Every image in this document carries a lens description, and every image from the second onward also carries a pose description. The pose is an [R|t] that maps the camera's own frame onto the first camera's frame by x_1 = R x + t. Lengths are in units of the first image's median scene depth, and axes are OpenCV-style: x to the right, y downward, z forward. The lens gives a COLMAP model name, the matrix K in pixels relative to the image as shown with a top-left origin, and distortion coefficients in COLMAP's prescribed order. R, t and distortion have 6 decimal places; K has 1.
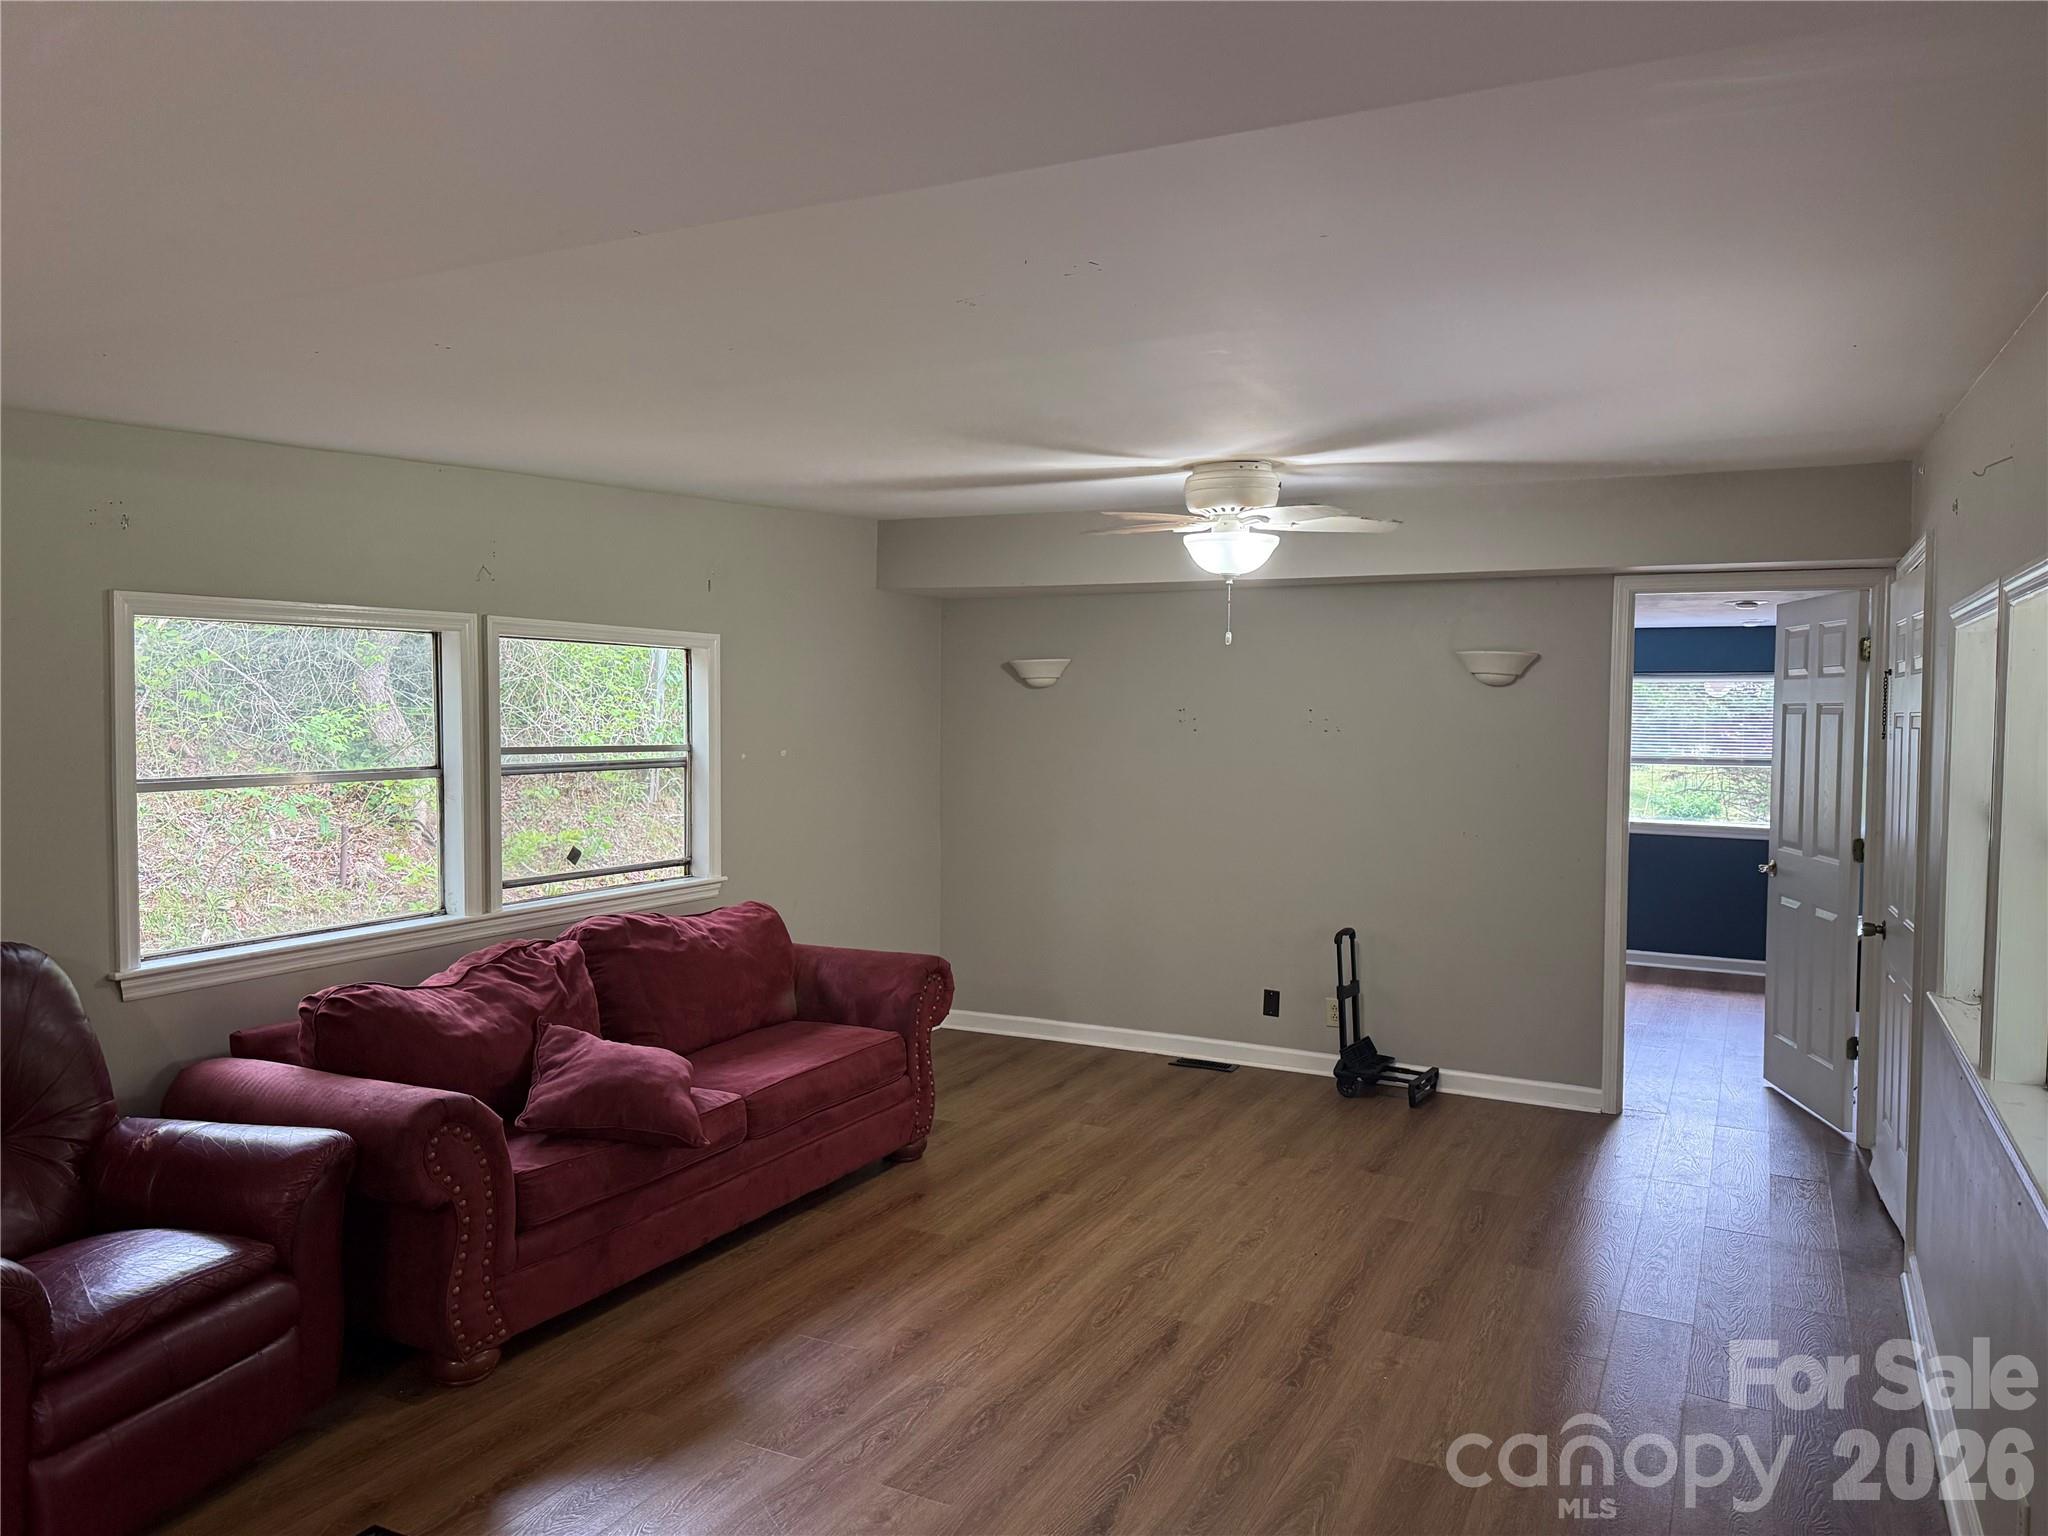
lens RADIAL K [[1440.0, 0, 1034.3], [0, 1440.0, 774.0], [0, 0, 1]] dist [0.118517, -0.192291]
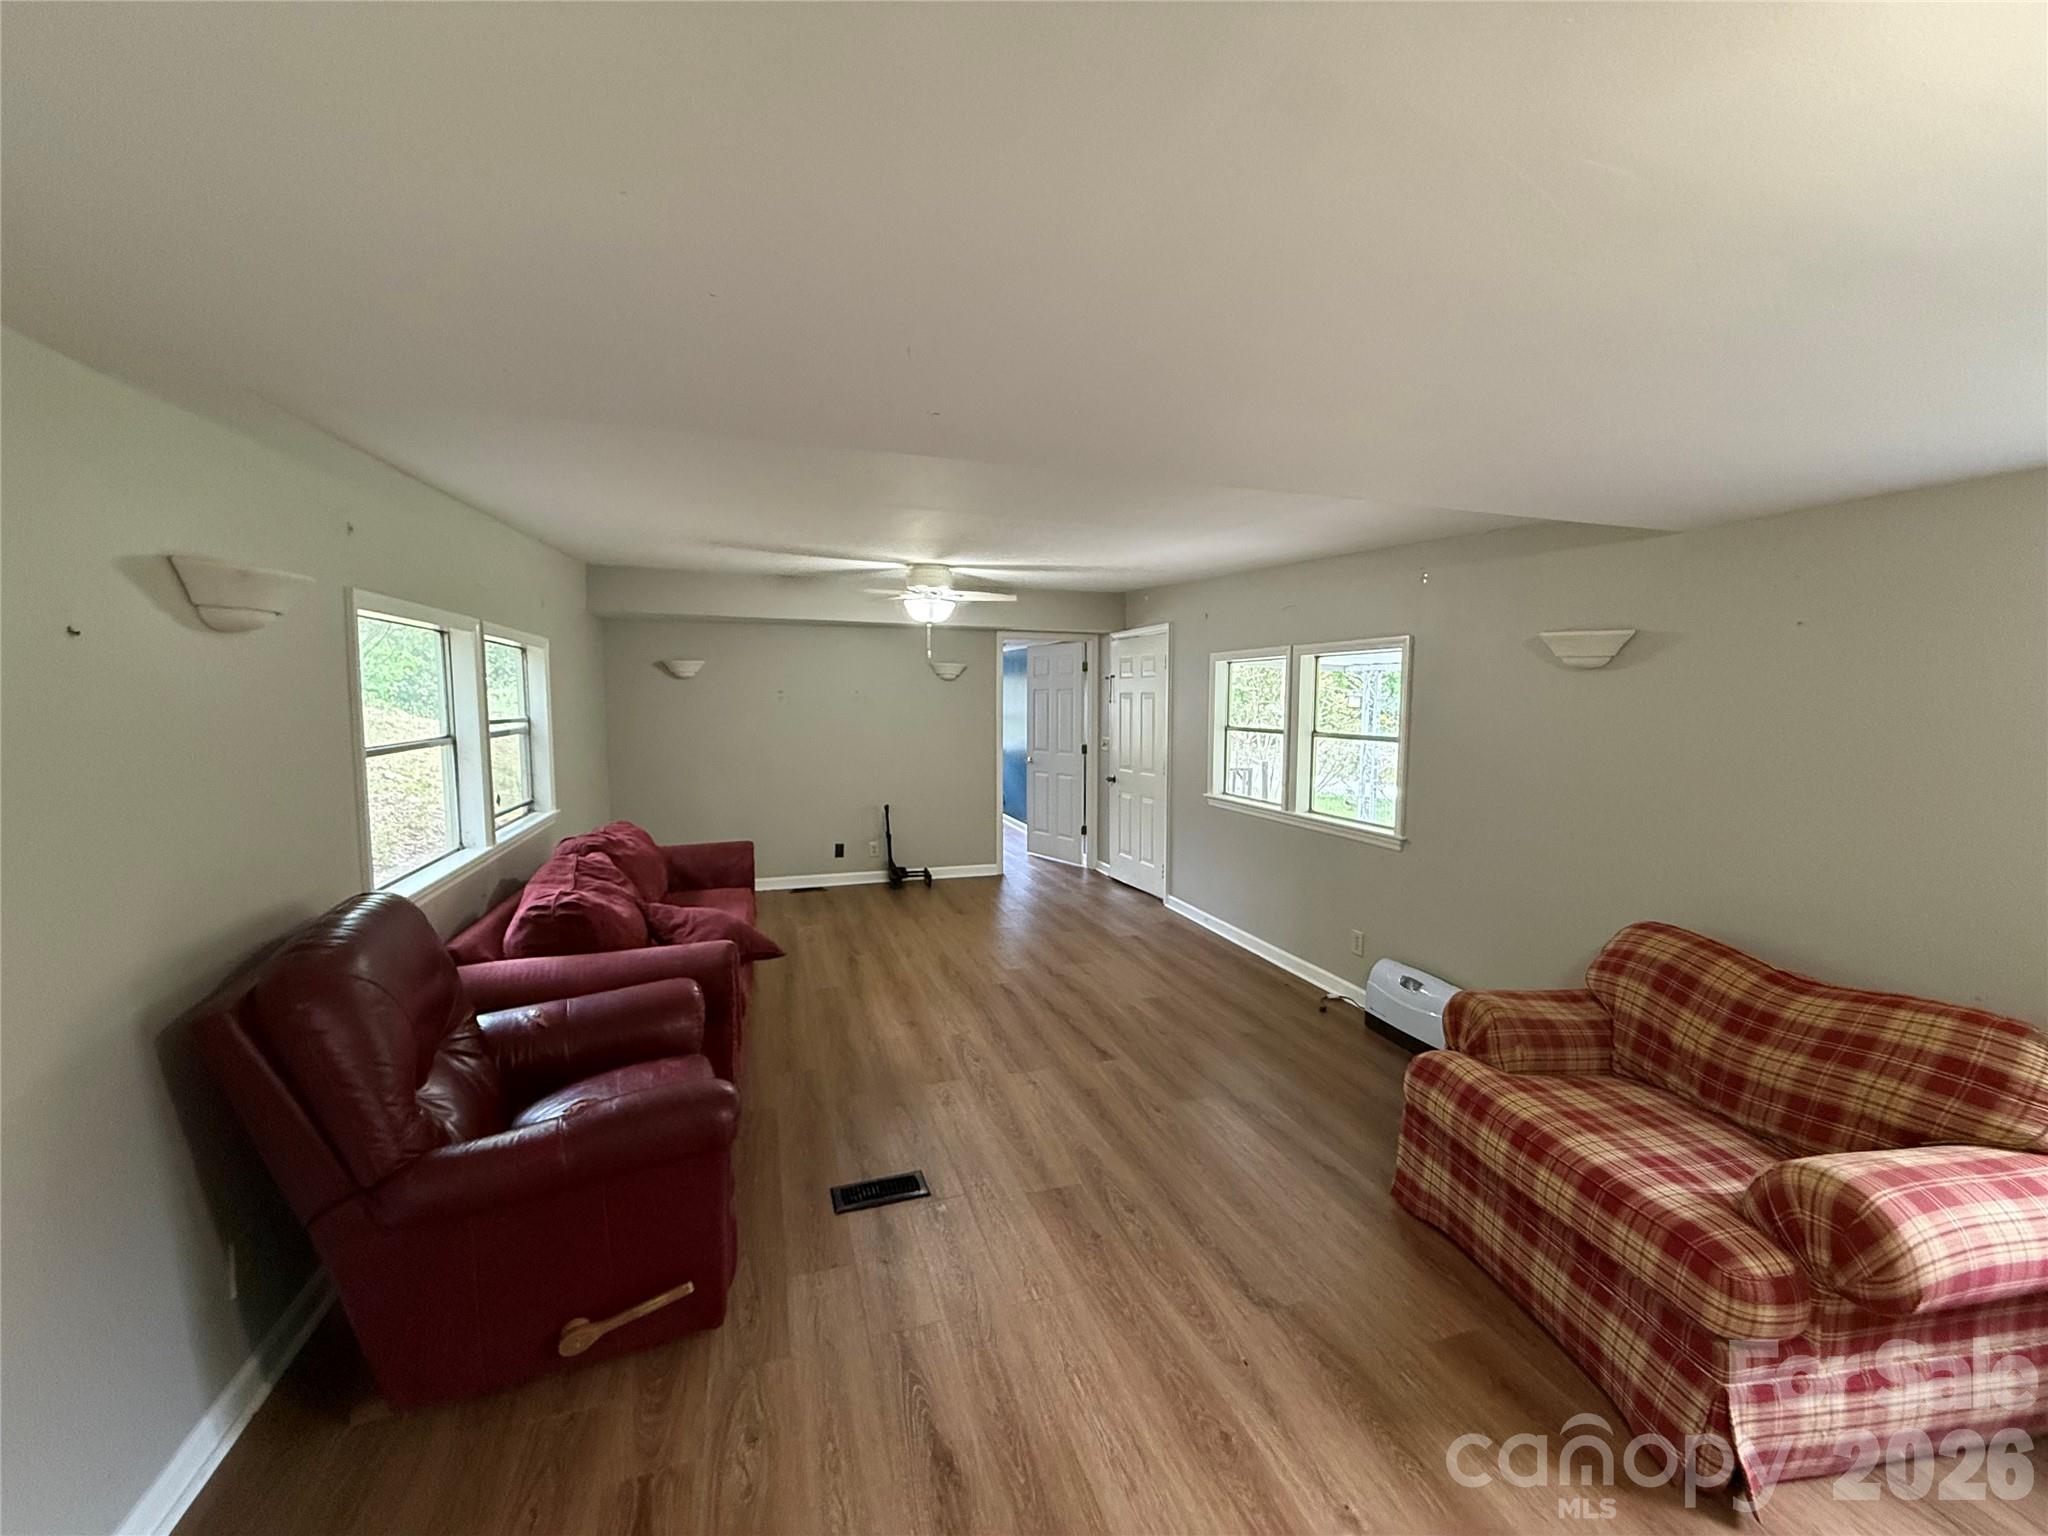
lens RADIAL K [[824.0, 0, 1024.0], [0, 824.0, 768.0], [0, 0, 1]] dist [0.001686, 0.000077]
pose [[0.707687, -0.066372, 0.703401, -0.557897], [0.034908, 0.997646, 0.059016, -0.002099], [-0.705663, -0.017211, 0.708339, 0.118863]]
